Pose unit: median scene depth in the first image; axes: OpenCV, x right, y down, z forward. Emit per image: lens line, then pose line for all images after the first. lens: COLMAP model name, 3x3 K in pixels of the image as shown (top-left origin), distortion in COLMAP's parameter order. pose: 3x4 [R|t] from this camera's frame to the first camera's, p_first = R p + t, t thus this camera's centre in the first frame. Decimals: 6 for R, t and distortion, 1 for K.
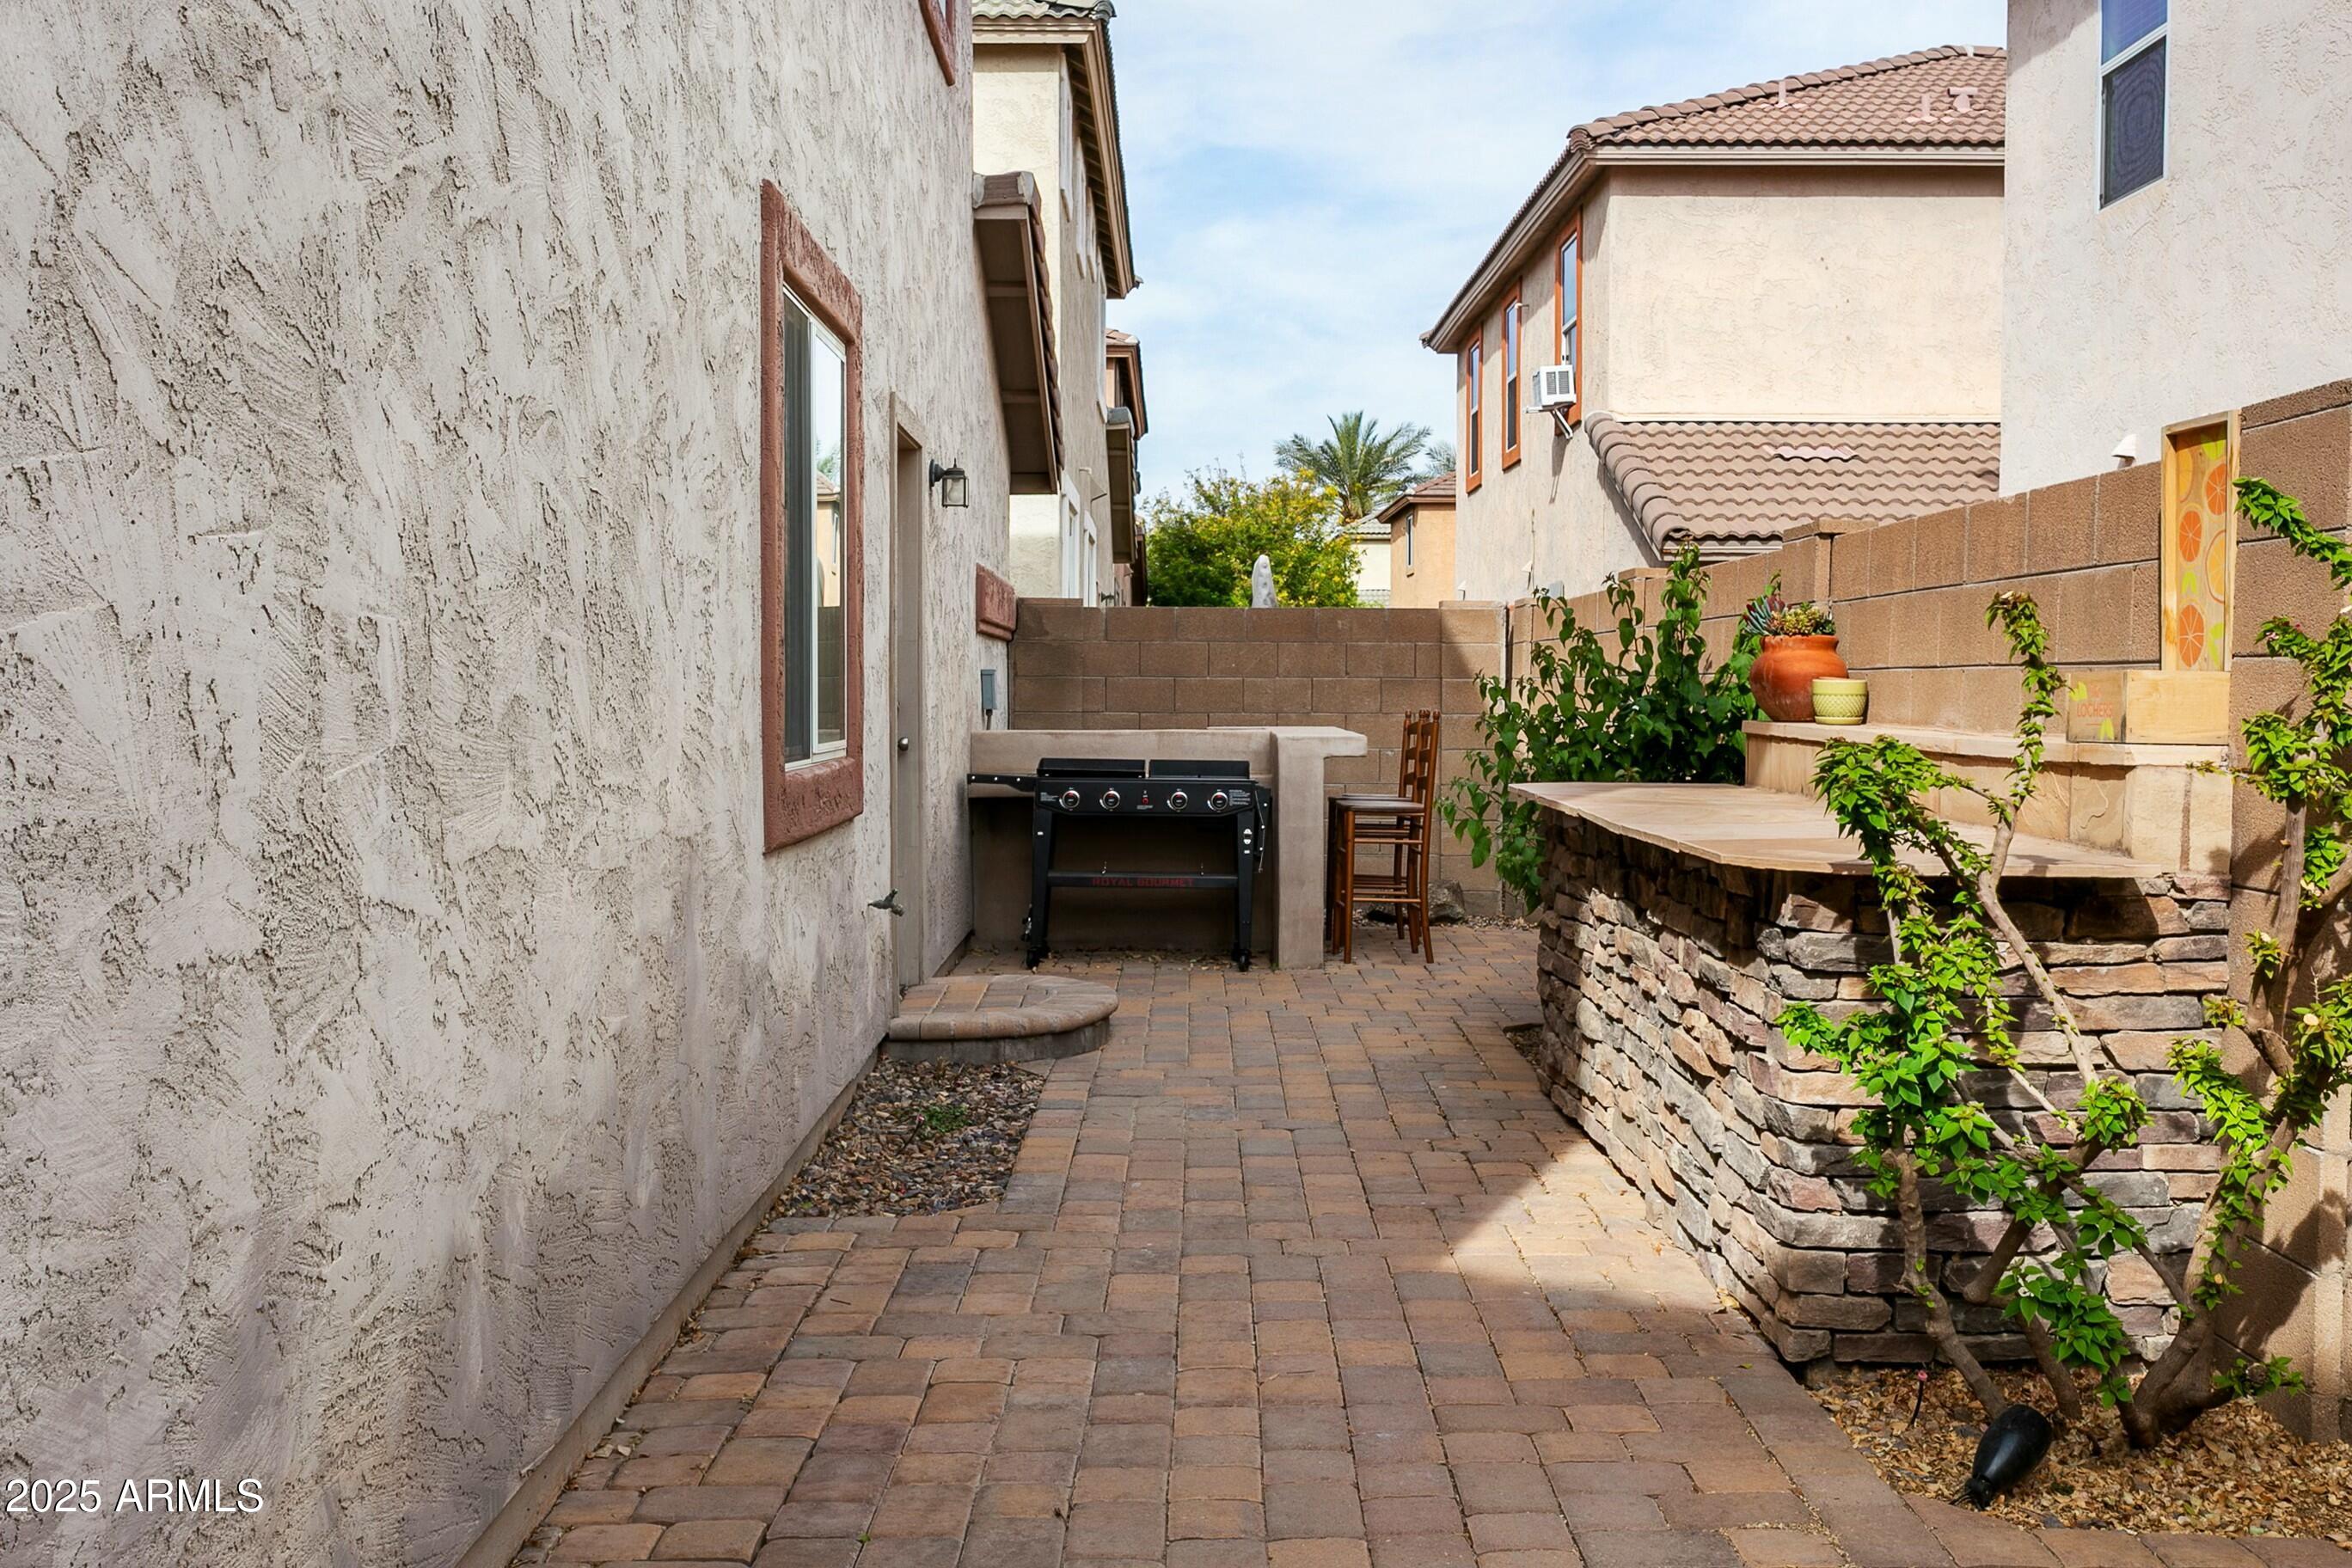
lens RADIAL K [[2268.1, 0, 1176.0], [0, 2268.1, 784.0], [0, 0, 1]] dist [-0.002033, 0.016117]
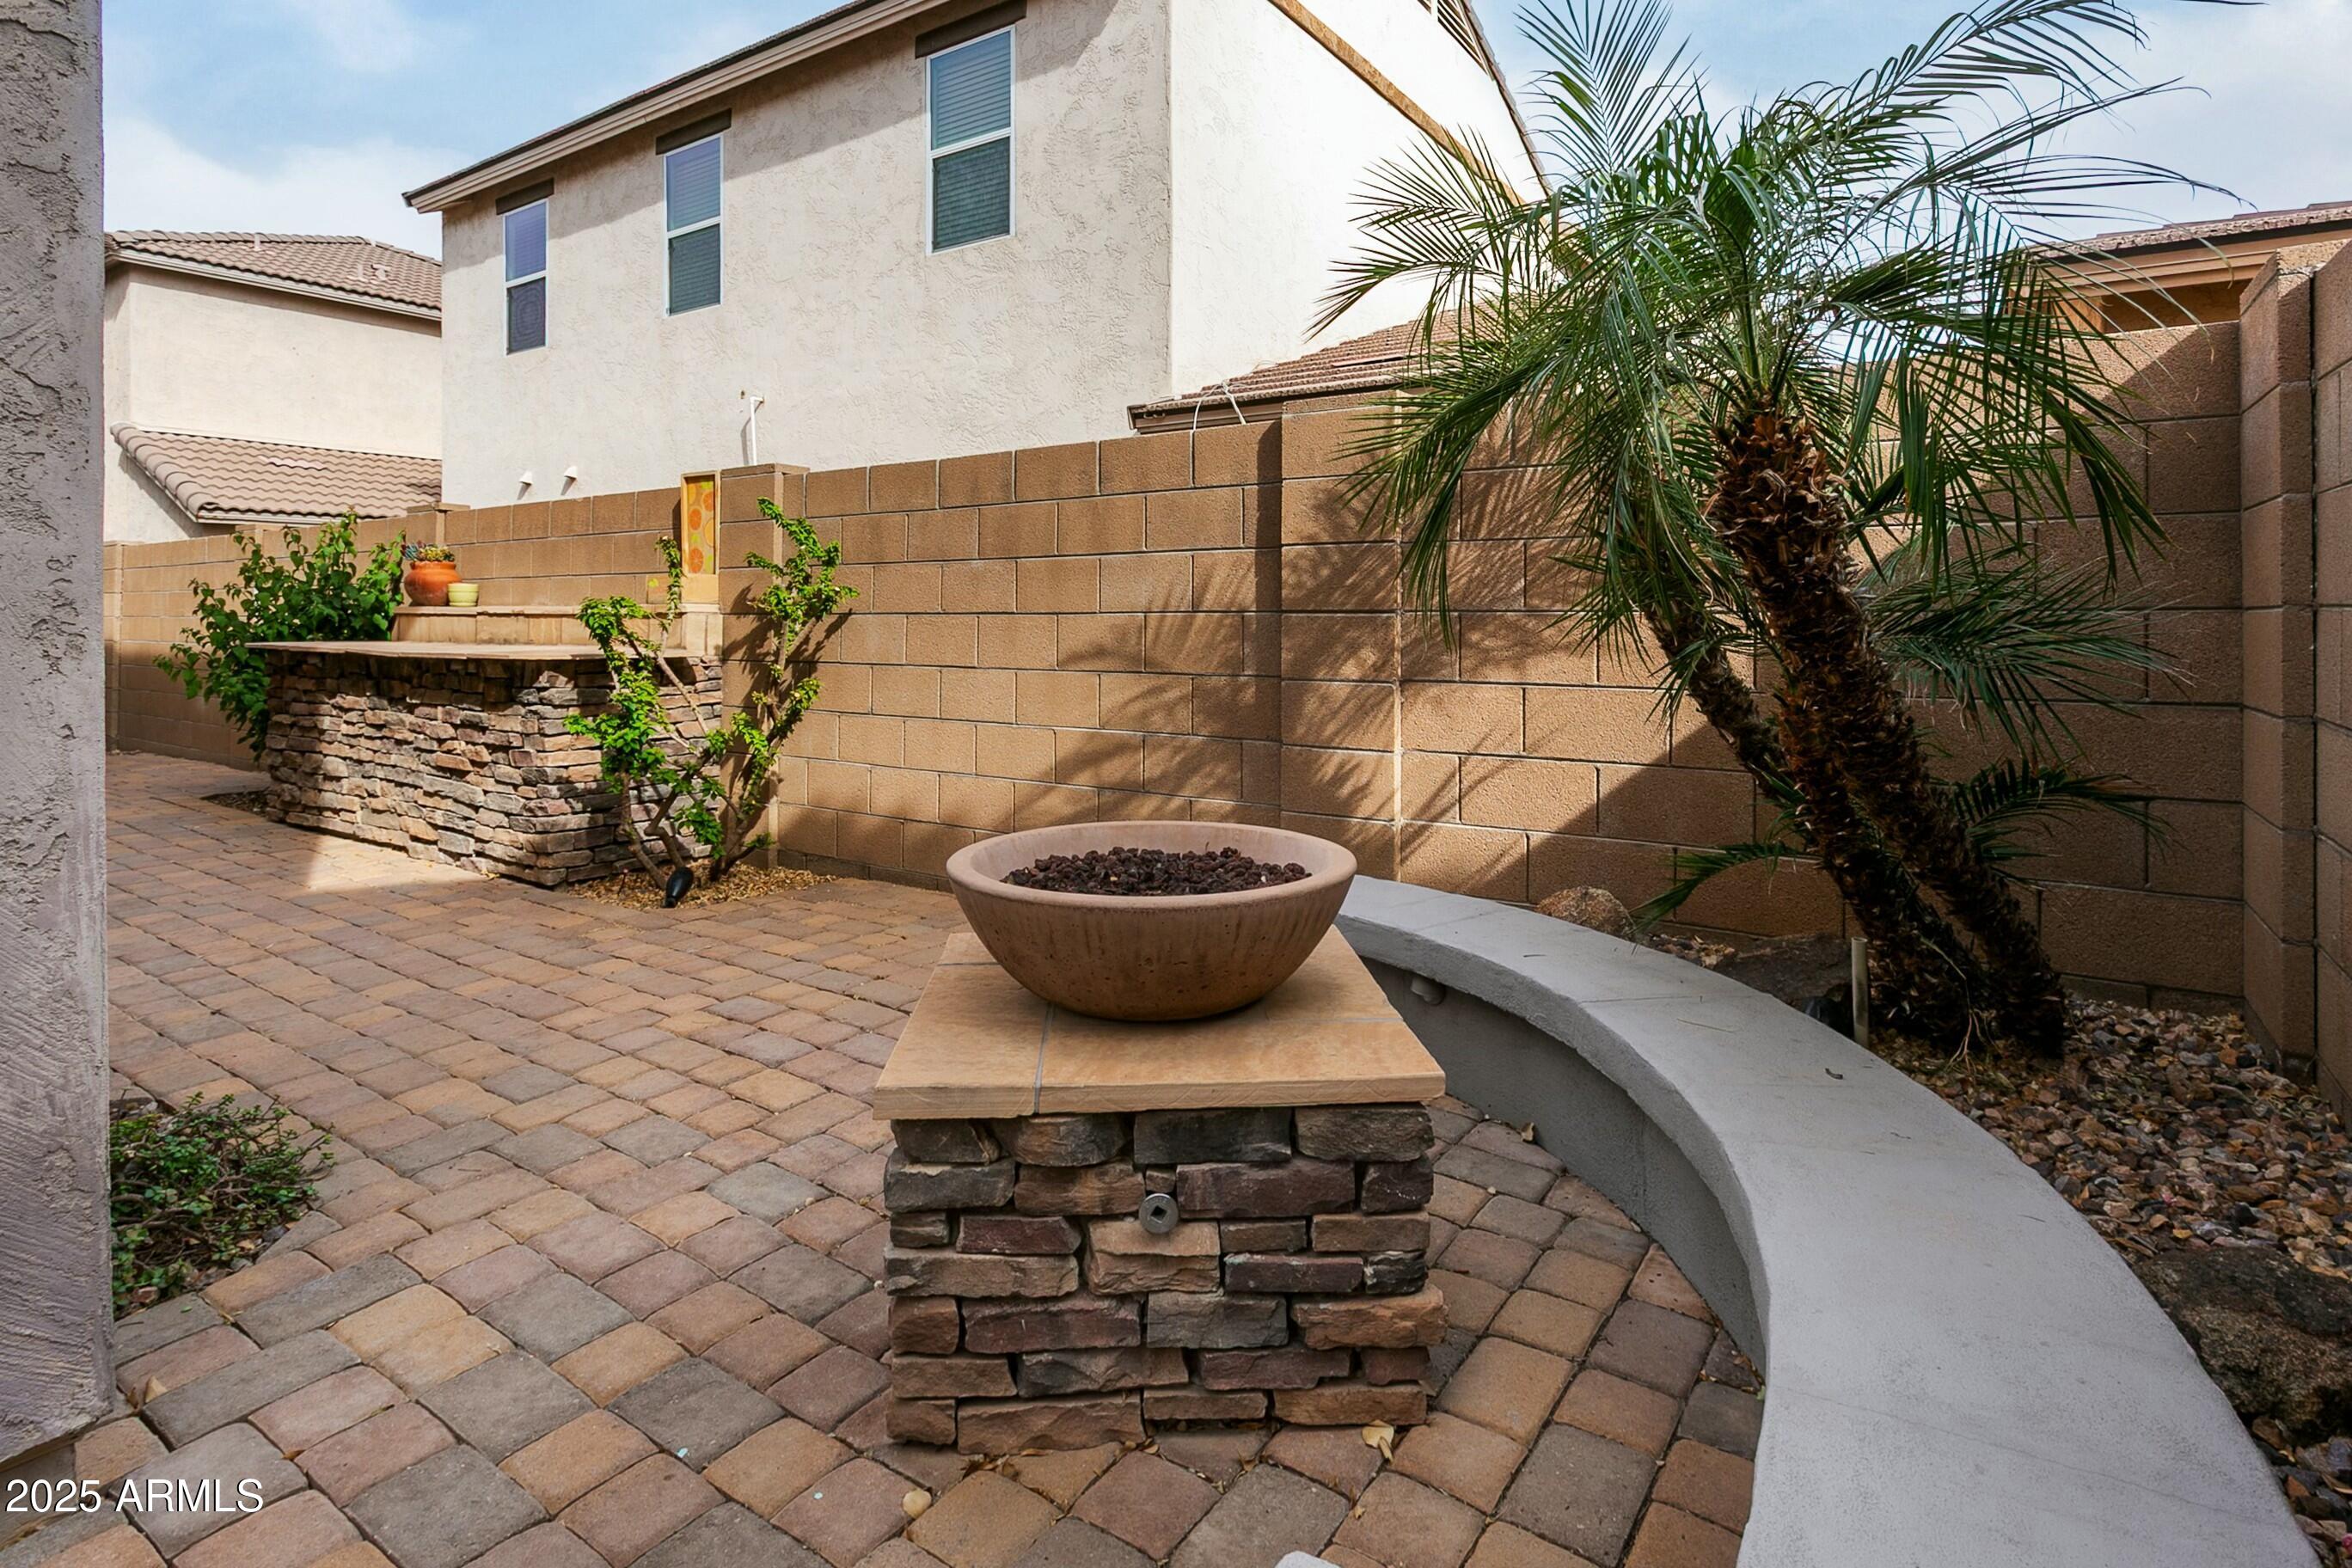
lens RADIAL K [[1231.8, 0, 1171.4], [0, 1231.8, 682.4], [0, 0, 1]] dist [0.001313, 0.000895]
pose [[0.568910, -0.045748, 0.821126, -0.327700], [0.037859, 0.998850, 0.029419, 0.042330], [-0.821528, 0.014350, 0.569988, -0.162900]]
